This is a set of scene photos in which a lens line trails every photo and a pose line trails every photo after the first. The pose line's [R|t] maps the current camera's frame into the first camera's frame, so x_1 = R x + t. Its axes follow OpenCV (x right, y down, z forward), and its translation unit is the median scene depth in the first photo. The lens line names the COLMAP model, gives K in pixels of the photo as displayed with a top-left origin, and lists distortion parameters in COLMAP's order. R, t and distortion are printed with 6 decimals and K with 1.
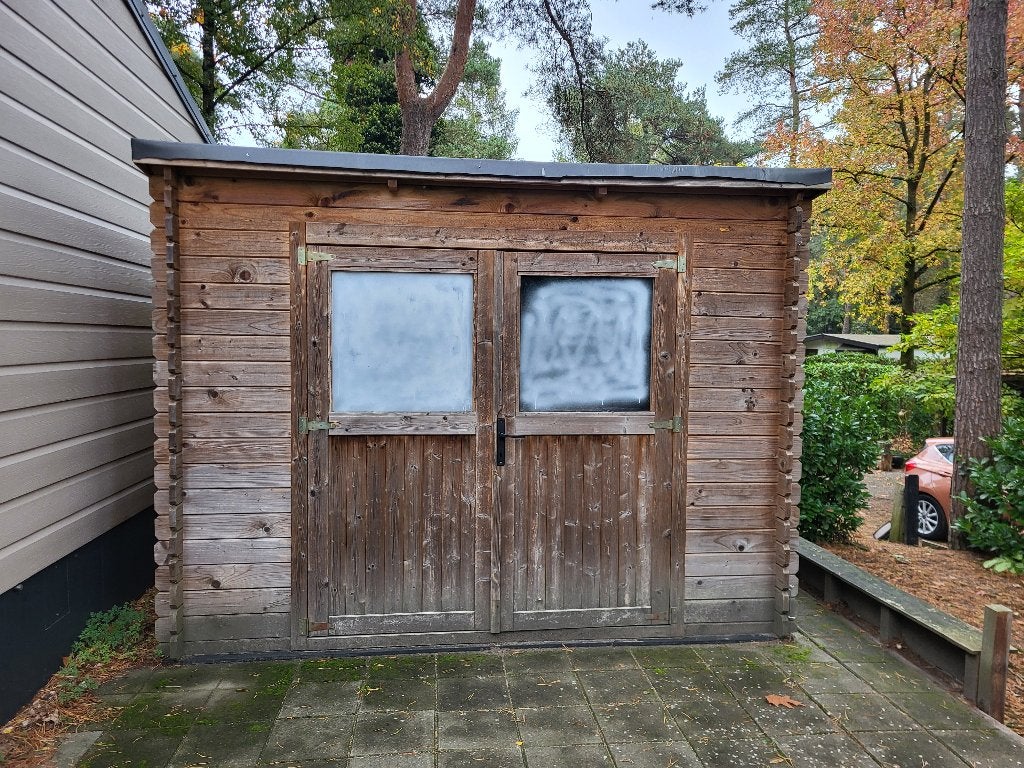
lens RADIAL K [[767.3, 0, 518.6], [0, 767.3, 383.6], [0, 0, 1]] dist [0.060493, -0.027949]
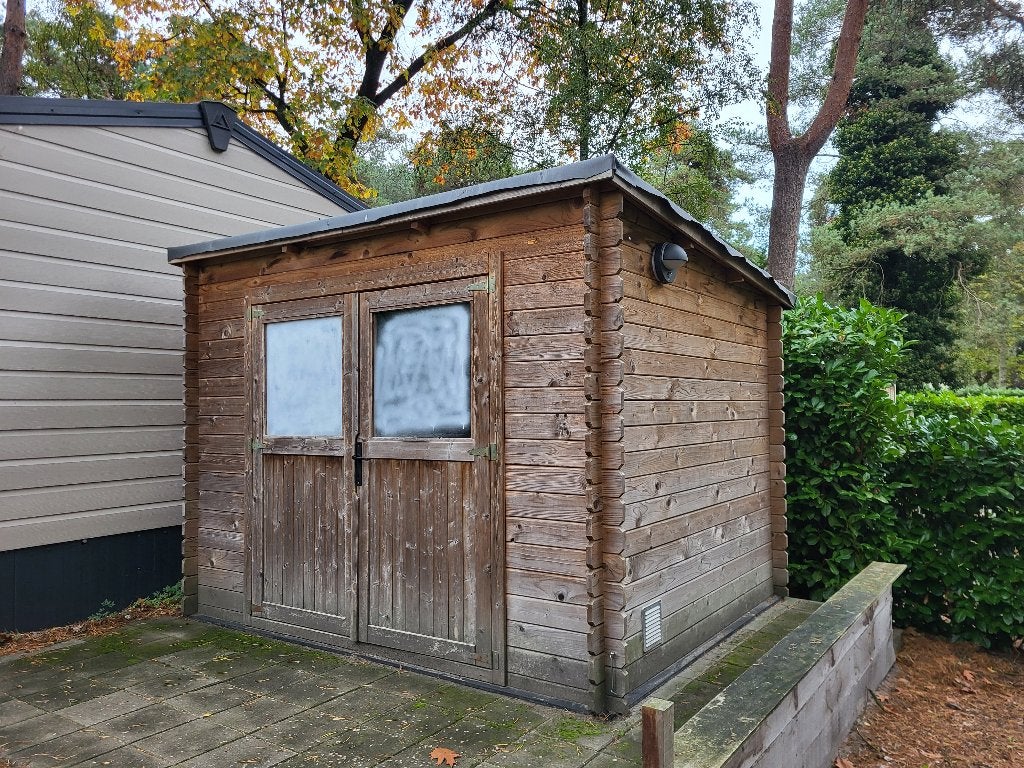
lens RADIAL K [[767.3, 0, 516.9], [0, 767.3, 387.7], [0, 0, 1]] dist [0.060493, -0.027949]
pose [[0.751425, -0.035600, -0.658857, 0.869854], [-0.018121, 0.997053, -0.074542, 0.045035], [0.659569, 0.067952, 0.748566, 0.312757]]
